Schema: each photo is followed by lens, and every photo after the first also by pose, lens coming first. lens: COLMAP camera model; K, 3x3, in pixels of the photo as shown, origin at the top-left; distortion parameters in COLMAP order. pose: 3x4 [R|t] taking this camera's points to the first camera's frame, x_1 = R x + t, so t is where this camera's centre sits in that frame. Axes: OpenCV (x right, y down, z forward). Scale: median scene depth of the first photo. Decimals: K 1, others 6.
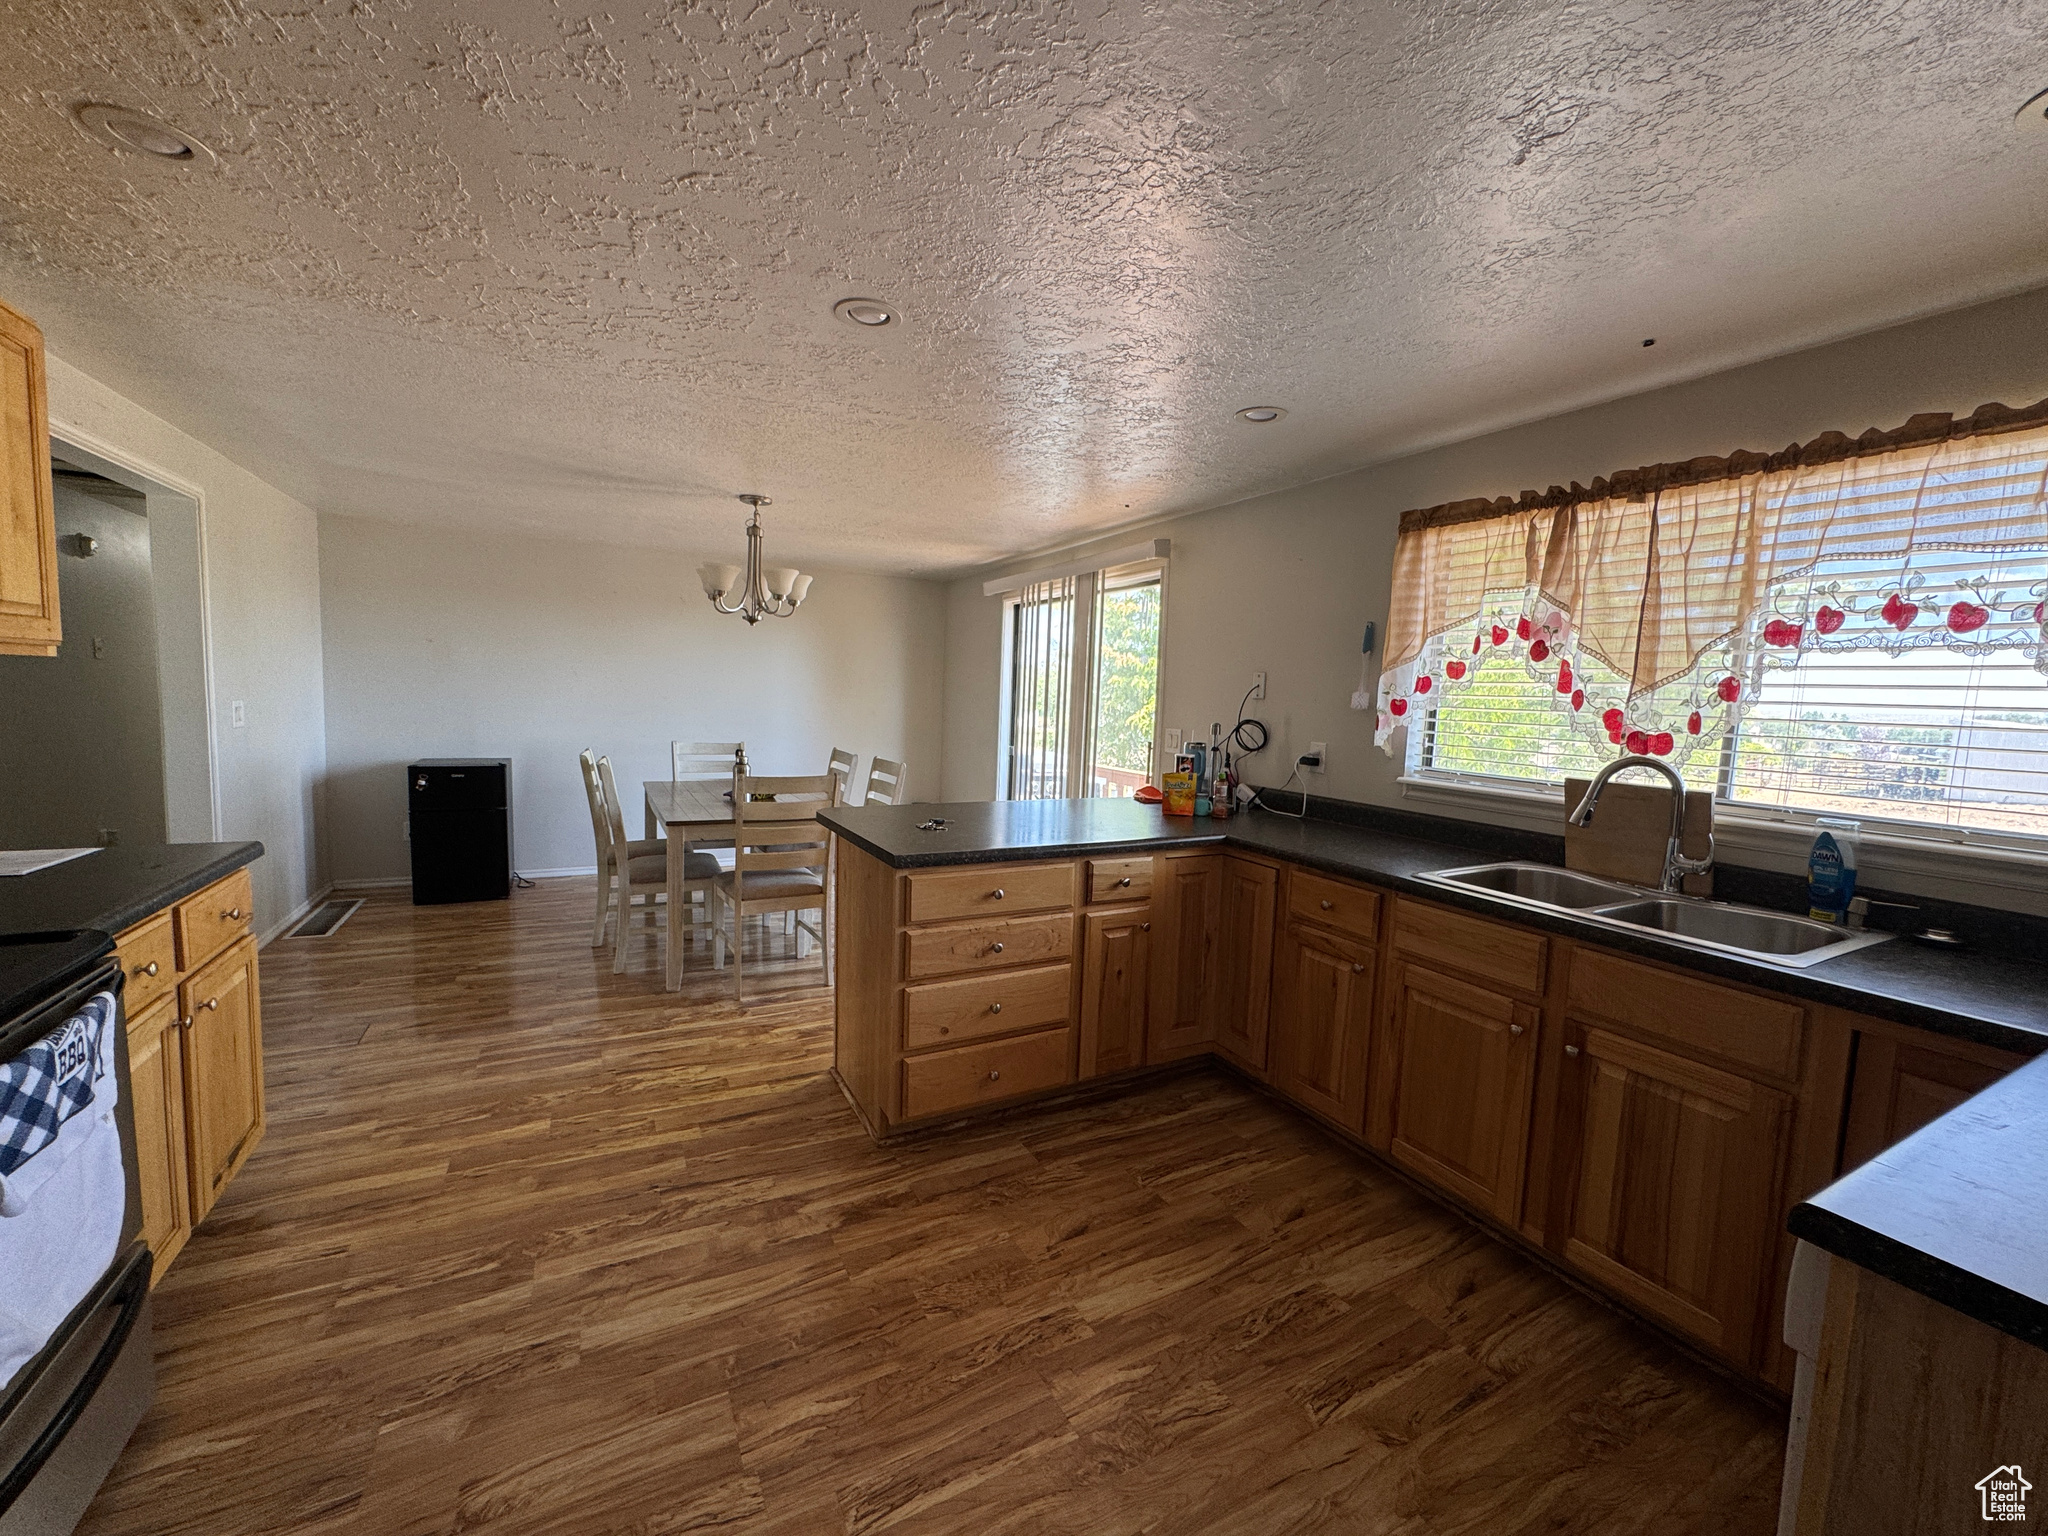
lens RADIAL K [[820.3, 0, 1022.0], [0, 820.3, 771.3], [0, 0, 1]] dist [-0.001661, 0.000275]
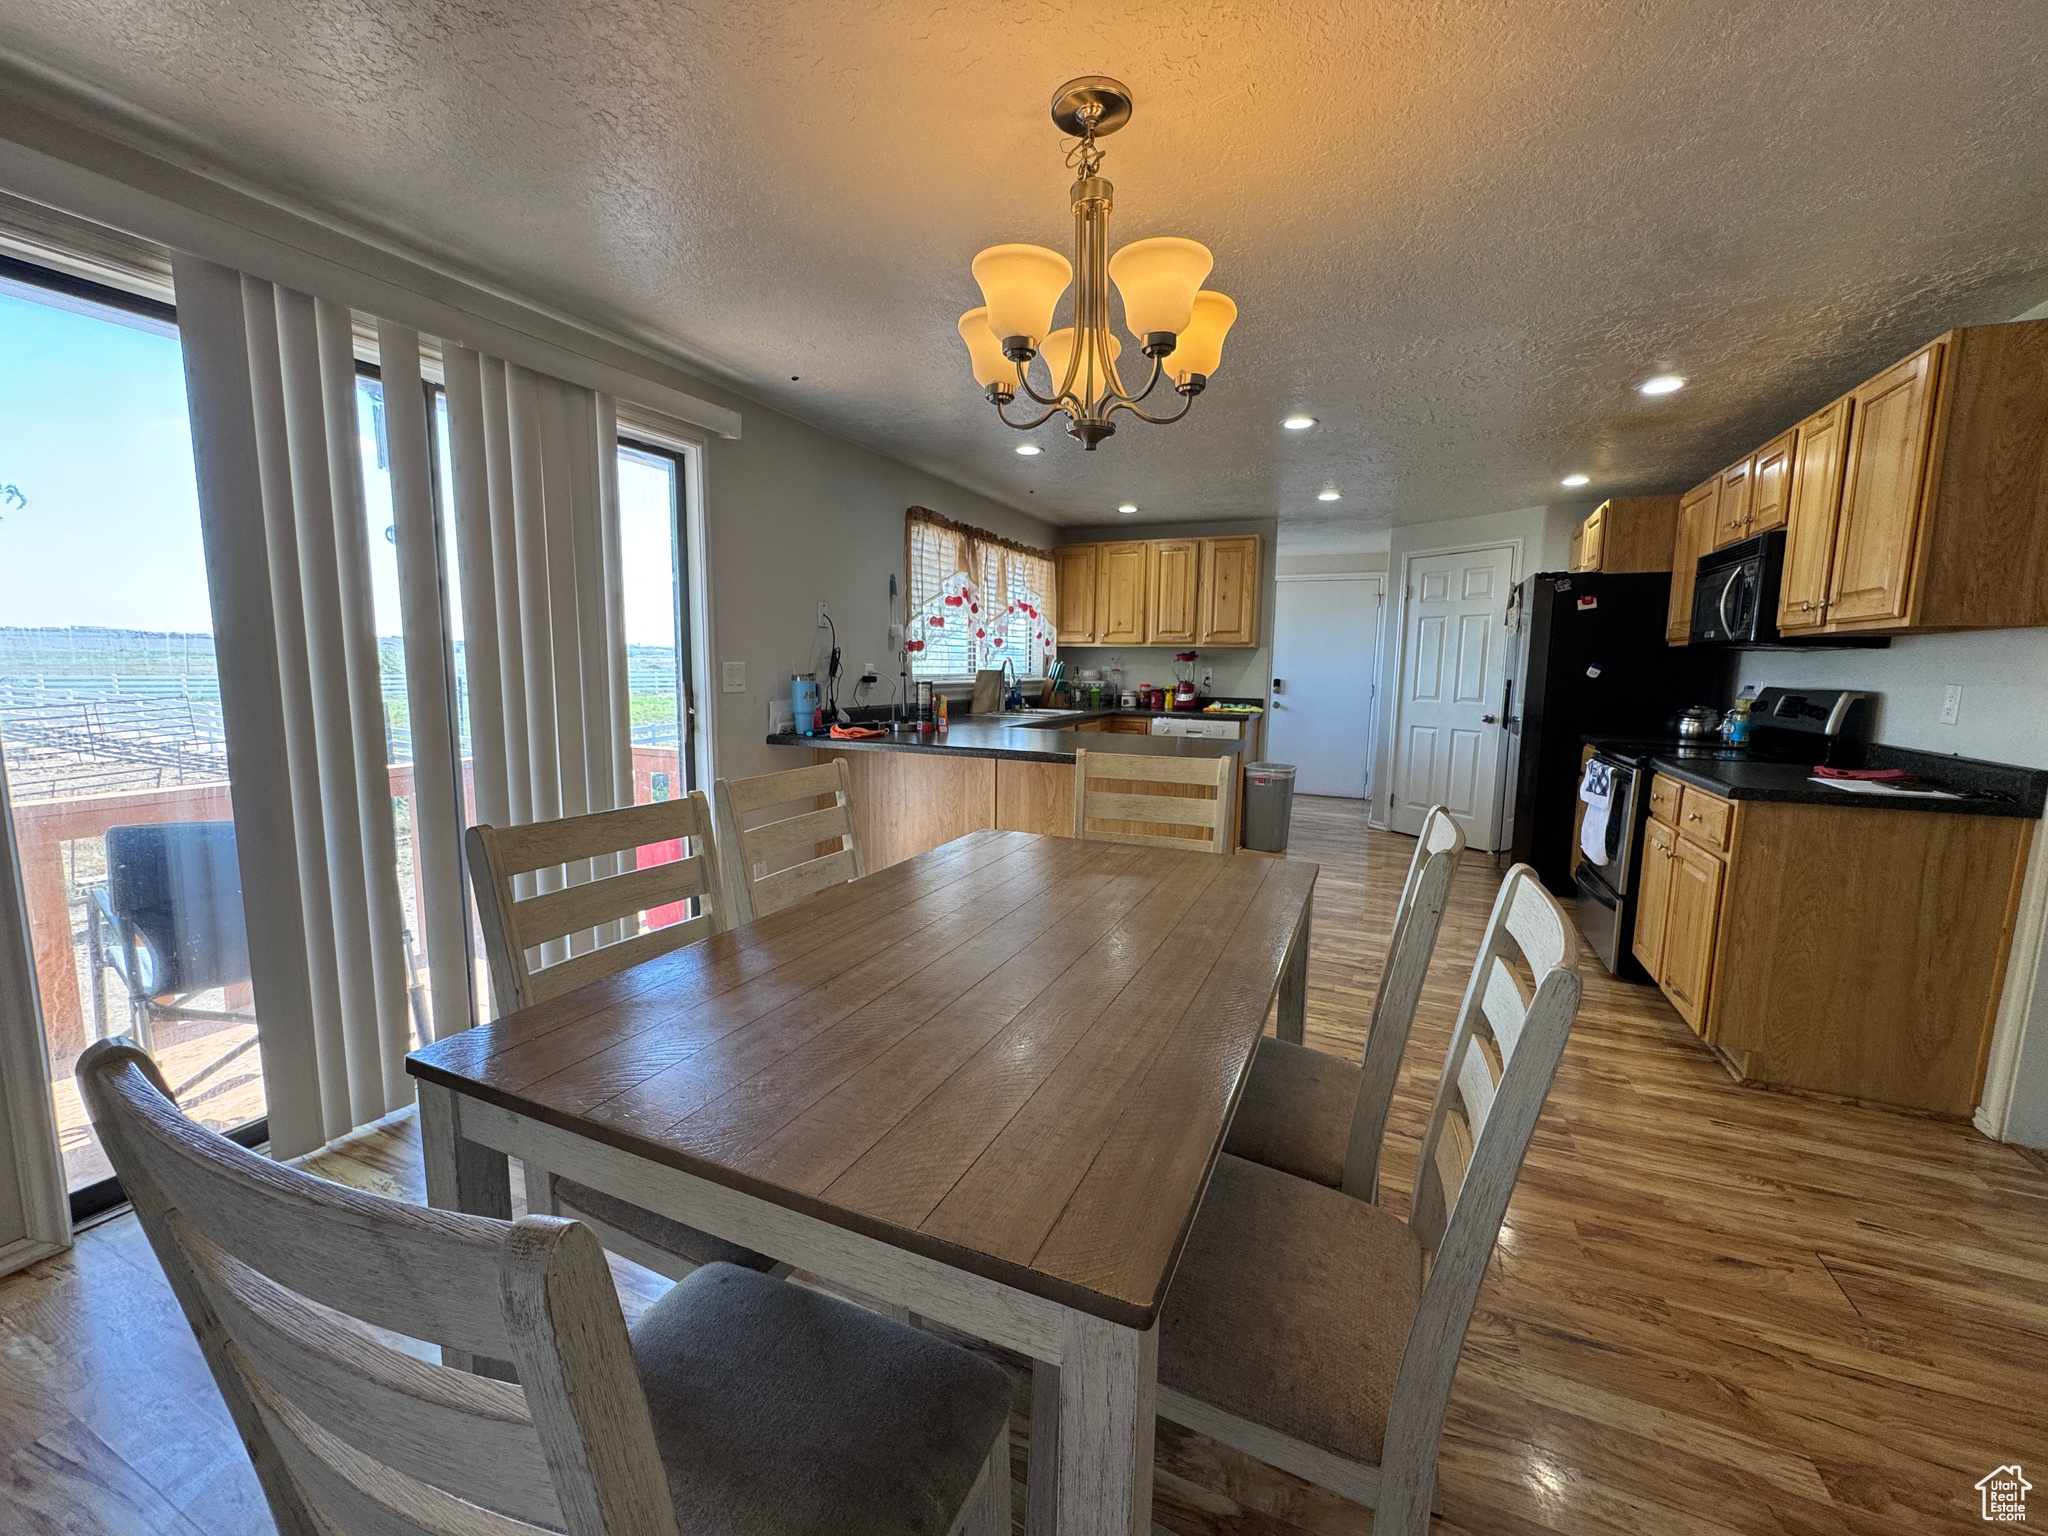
lens RADIAL K [[819.3, 0, 1025.7], [0, 819.3, 767.9], [0, 0, 1]] dist [-0.002744, 0.000361]
pose [[-0.612594, -0.147801, 0.776456, -1.151203], [0.033032, 0.976715, 0.211983, -0.202213], [-0.789707, 0.155508, -0.593447, 2.316543]]
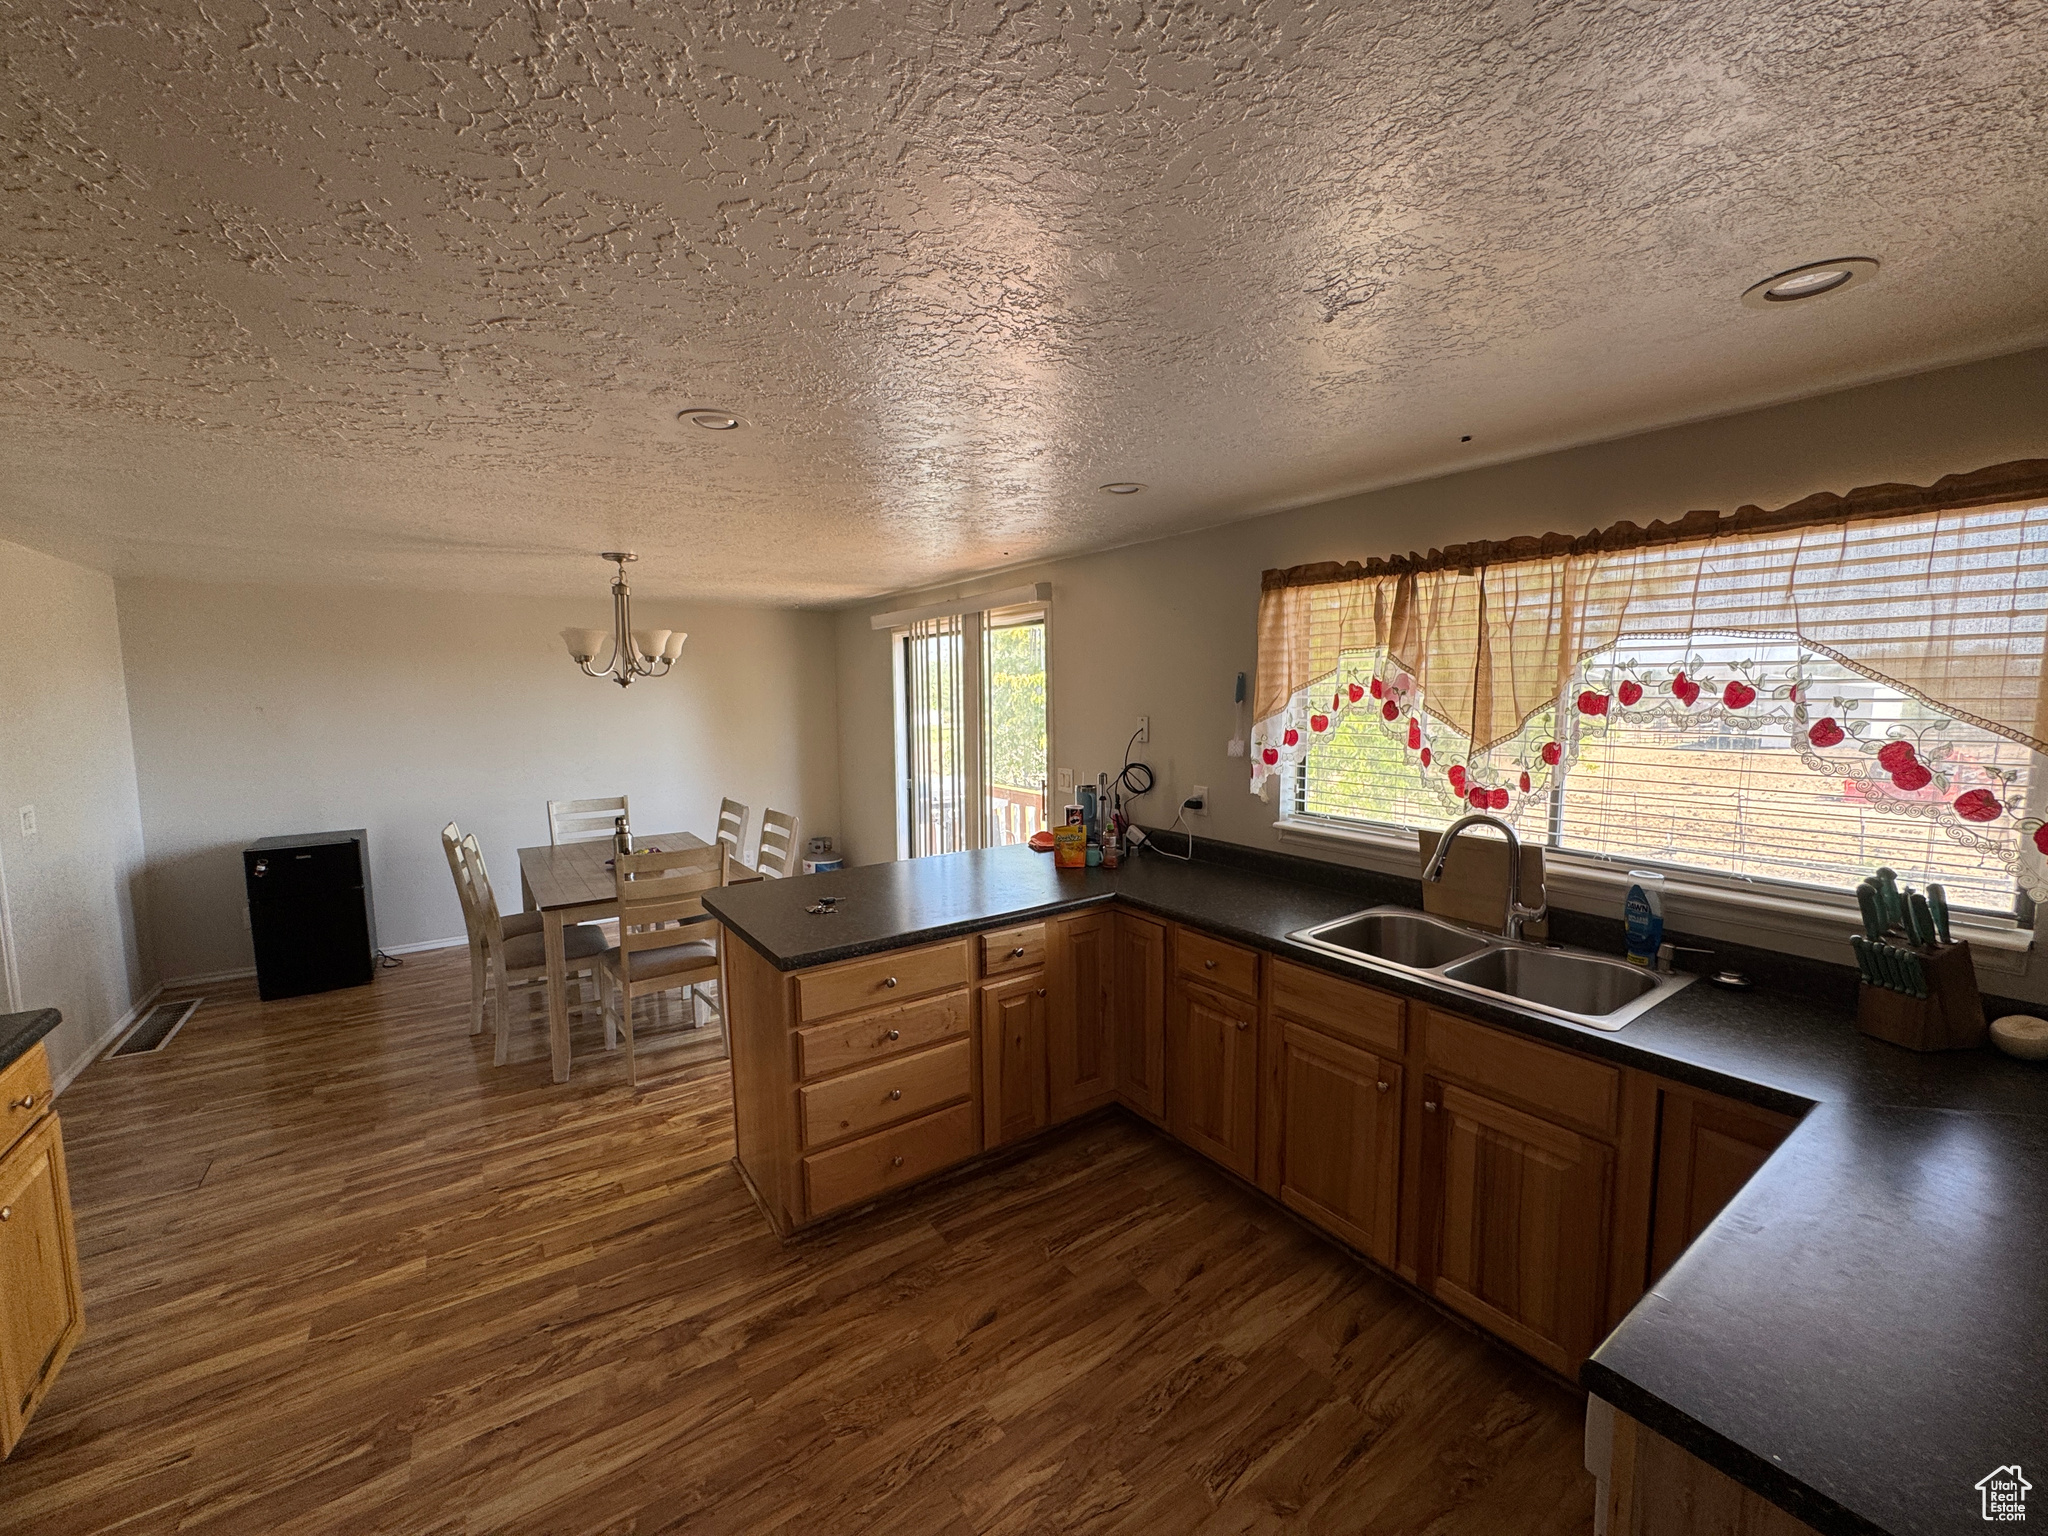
lens RADIAL K [[820.3, 0, 1022.0], [0, 820.3, 771.3], [0, 0, 1]] dist [-0.001661, 0.000275]
pose [[0.992280, -0.059018, 0.109076, 0.038146], [0.057898, 0.998232, 0.013410, -0.118504], [-0.109674, -0.006992, 0.993943, -0.007268]]
